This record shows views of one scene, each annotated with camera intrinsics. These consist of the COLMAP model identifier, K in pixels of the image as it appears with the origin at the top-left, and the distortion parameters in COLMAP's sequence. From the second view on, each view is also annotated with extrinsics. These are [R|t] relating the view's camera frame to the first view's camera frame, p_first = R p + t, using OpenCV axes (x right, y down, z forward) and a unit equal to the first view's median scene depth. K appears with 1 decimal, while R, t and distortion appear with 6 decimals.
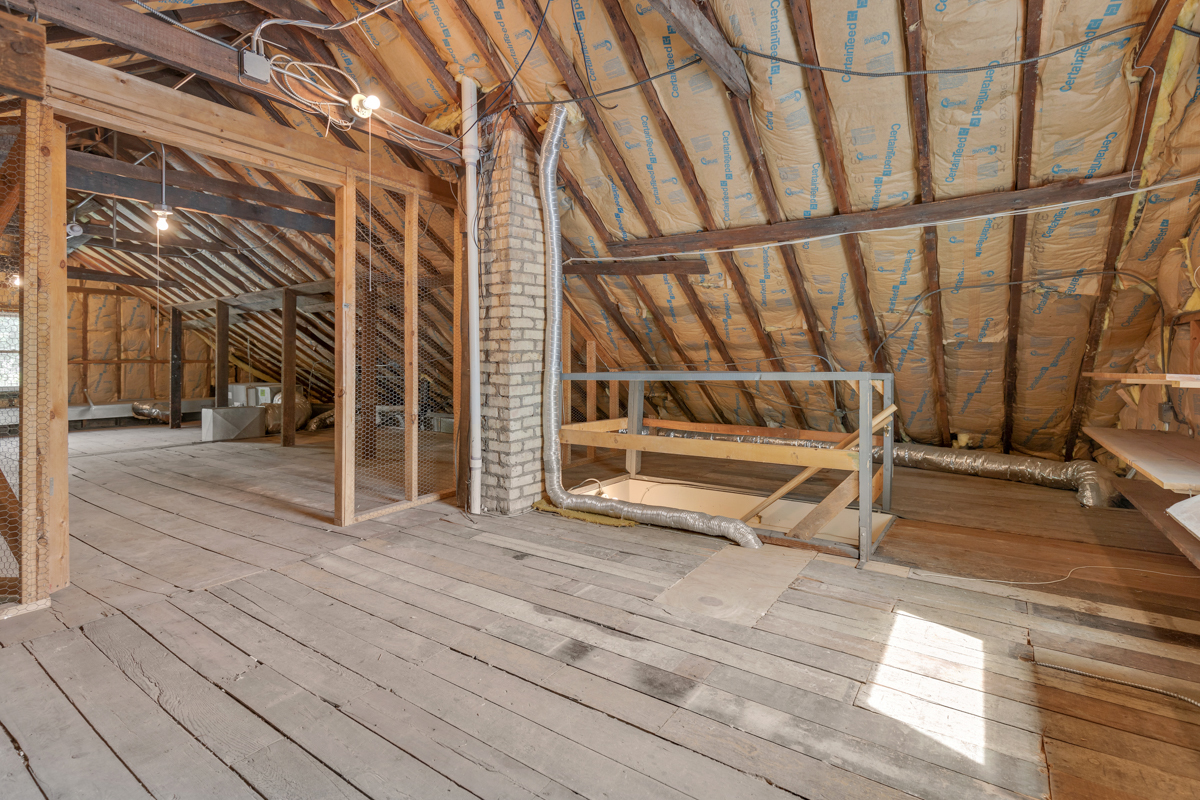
lens RADIAL K [[552.5, 0, 602.5], [0, 552.5, 356.1], [0, 0, 1]] dist [0.021416, -0.000073]
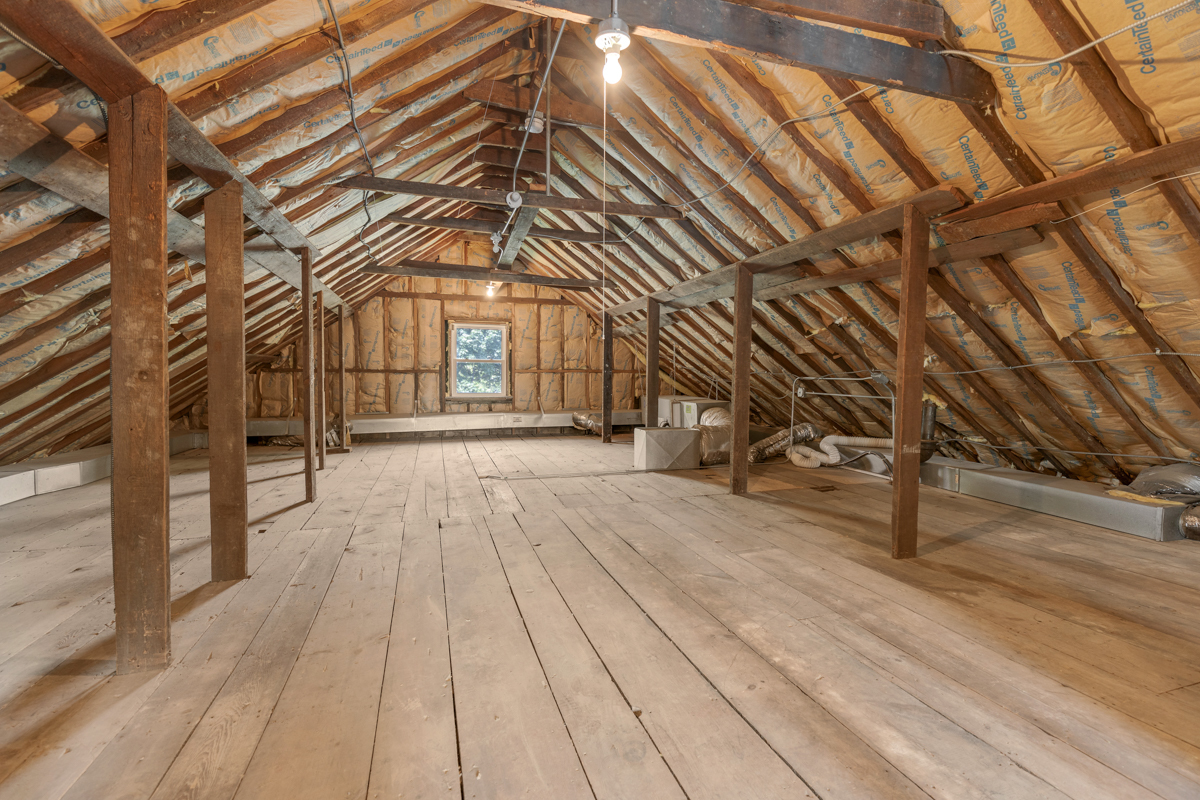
lens RADIAL K [[535.5, 0, 601.2], [0, 535.5, 375.9], [0, 0, 1]] dist [0.001445, -0.000284]
pose [[0.796088, 0.011132, -0.605079, -0.235377], [-0.002591, 0.999884, 0.014986, 0.004327], [0.605176, -0.010363, 0.796025, 0.289378]]
